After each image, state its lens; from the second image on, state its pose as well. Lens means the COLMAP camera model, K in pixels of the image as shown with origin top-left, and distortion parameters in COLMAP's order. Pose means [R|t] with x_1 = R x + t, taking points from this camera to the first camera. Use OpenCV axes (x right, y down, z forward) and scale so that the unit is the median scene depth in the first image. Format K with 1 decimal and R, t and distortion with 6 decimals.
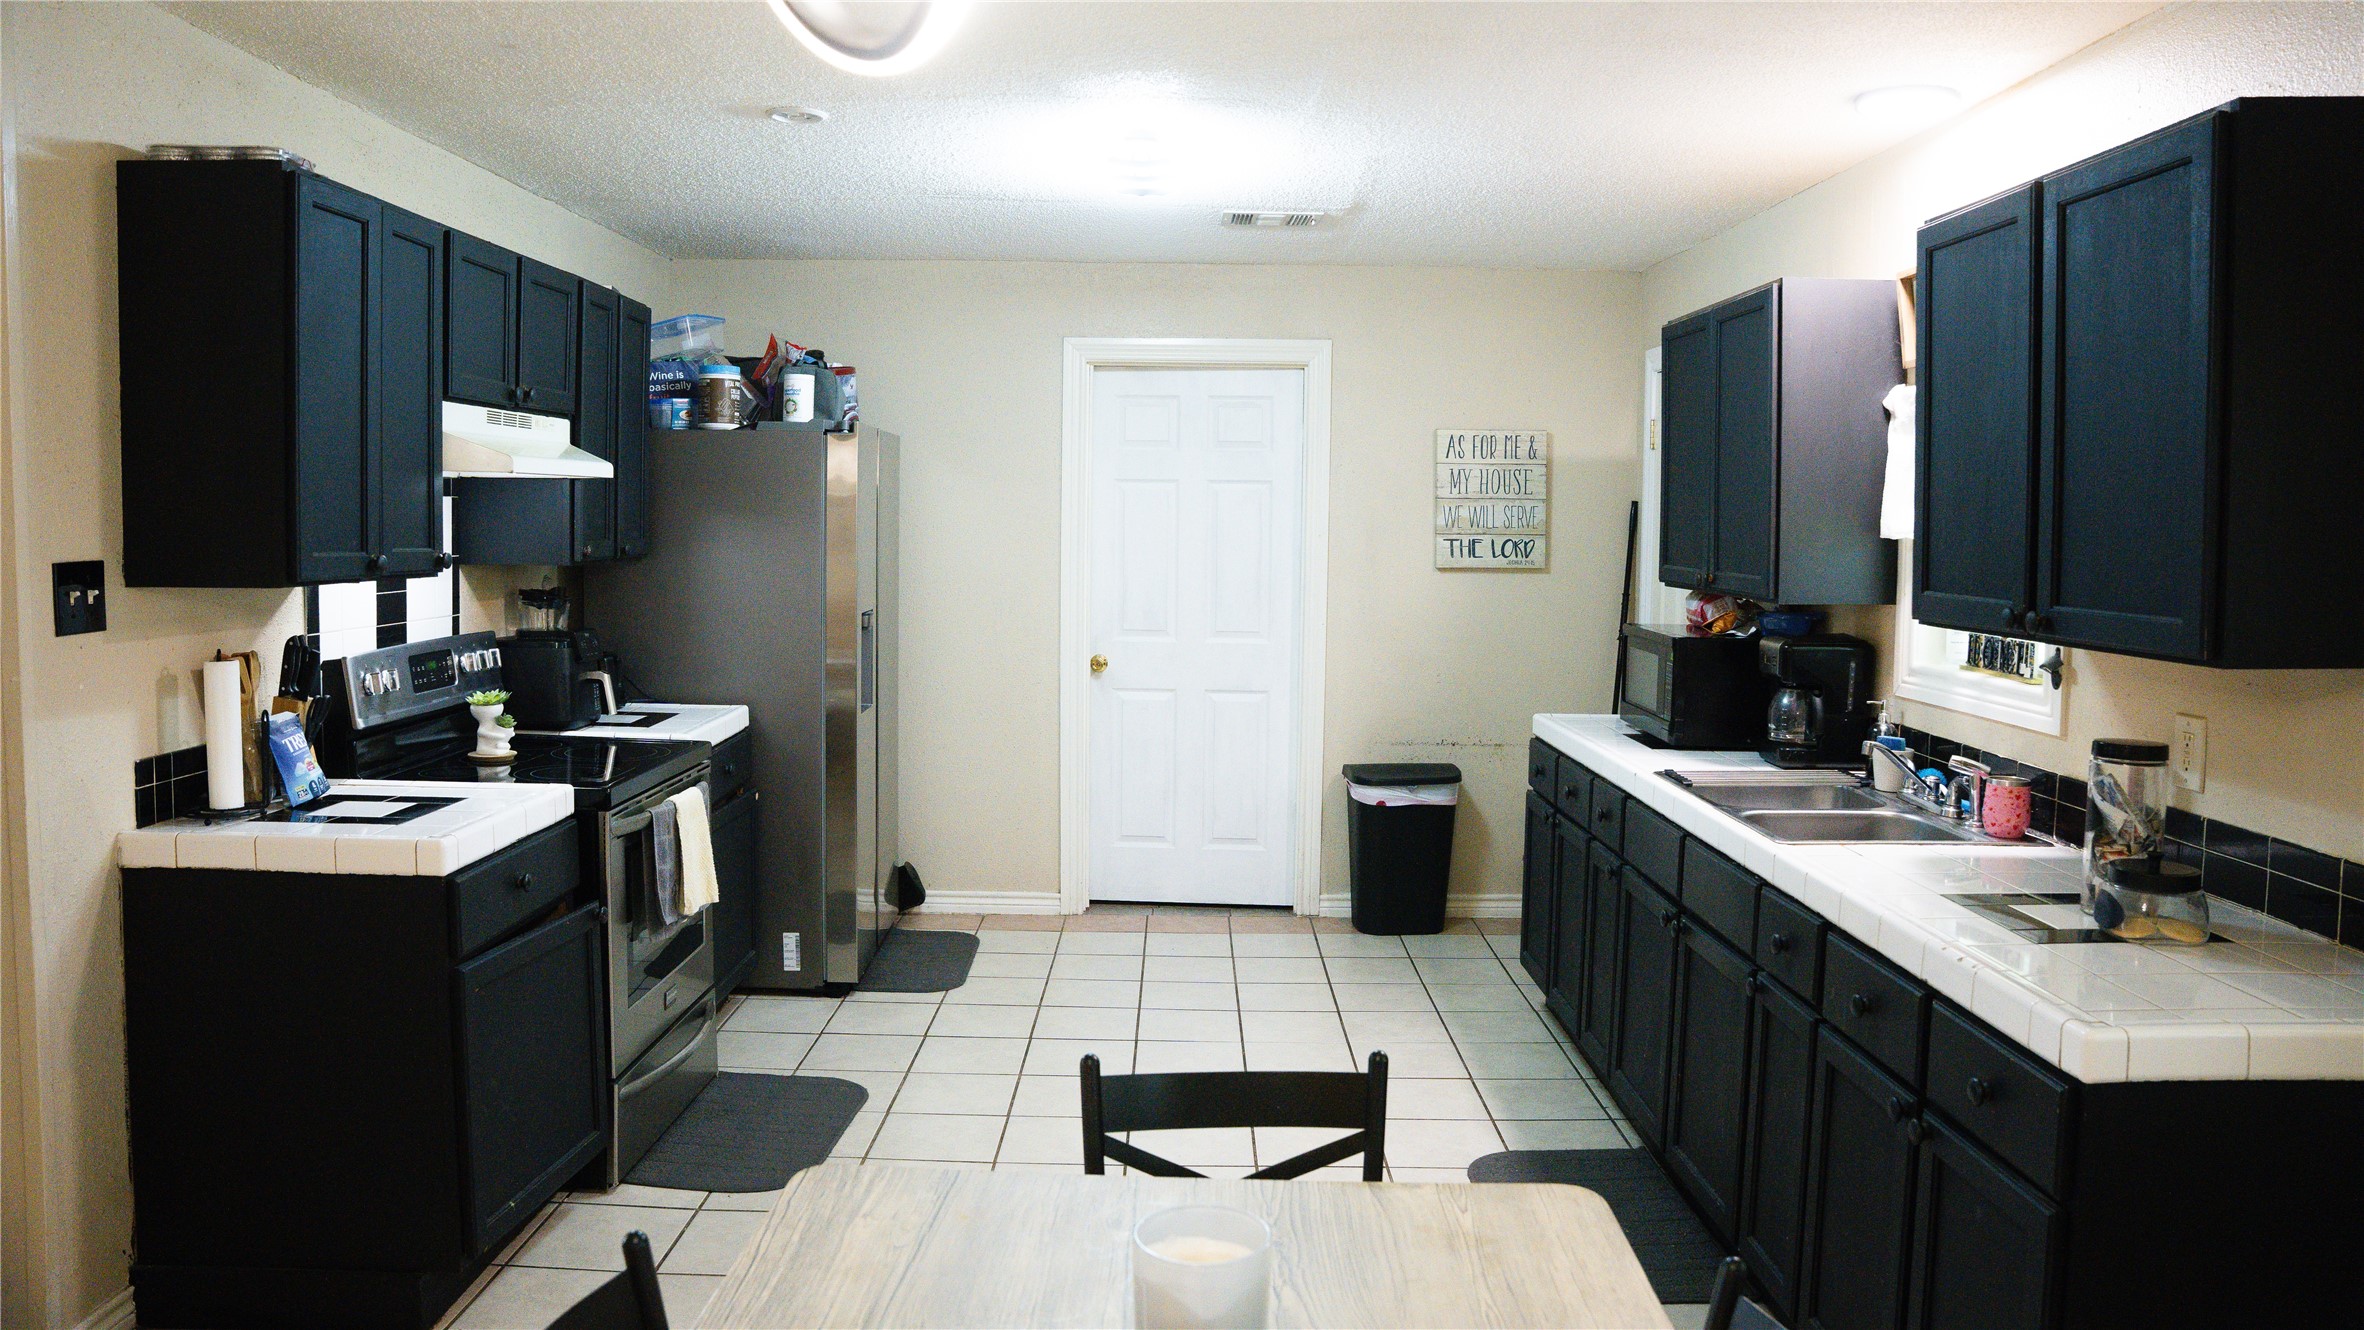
lens RADIAL K [[1638.6, 0, 1167.5], [0, 1638.6, 613.4], [0, 0, 1]] dist [-0.136778, 0.059705]
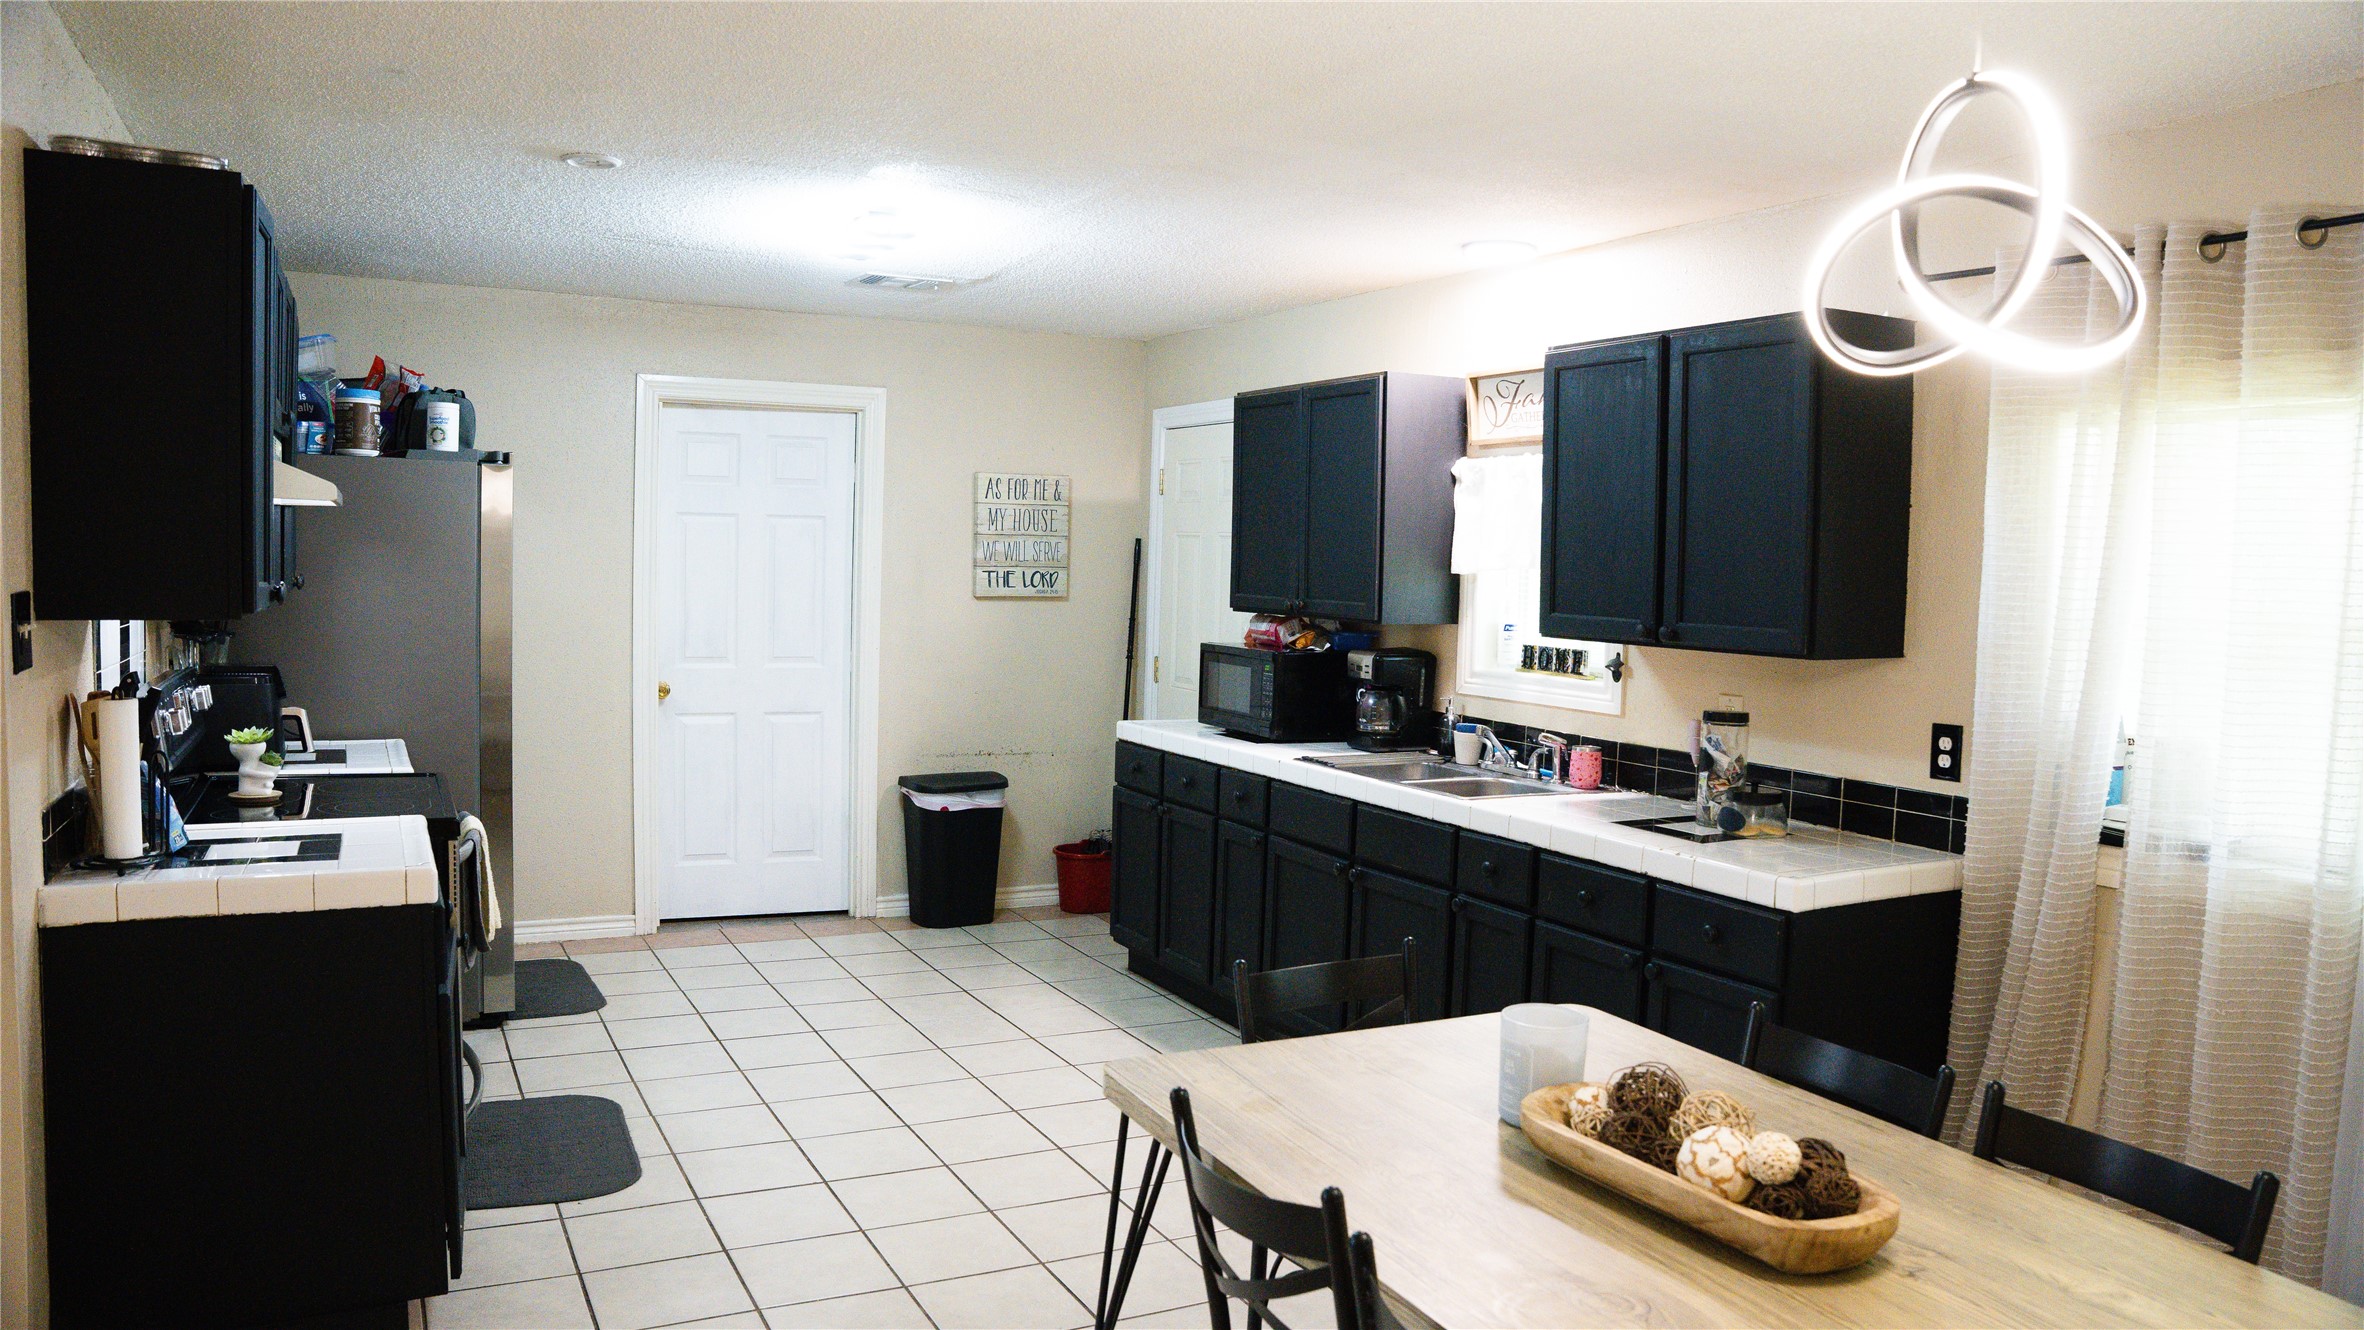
lens RADIAL K [[1638.6, 0, 1178.7], [0, 1638.6, 663.4], [0, 0, 1]] dist [-0.136778, 0.059705]
pose [[0.883947, -0.019346, 0.467186, -0.322041], [0.012964, 0.999774, 0.016873, 0.000959], [-0.467407, -0.008858, 0.883998, -0.073273]]
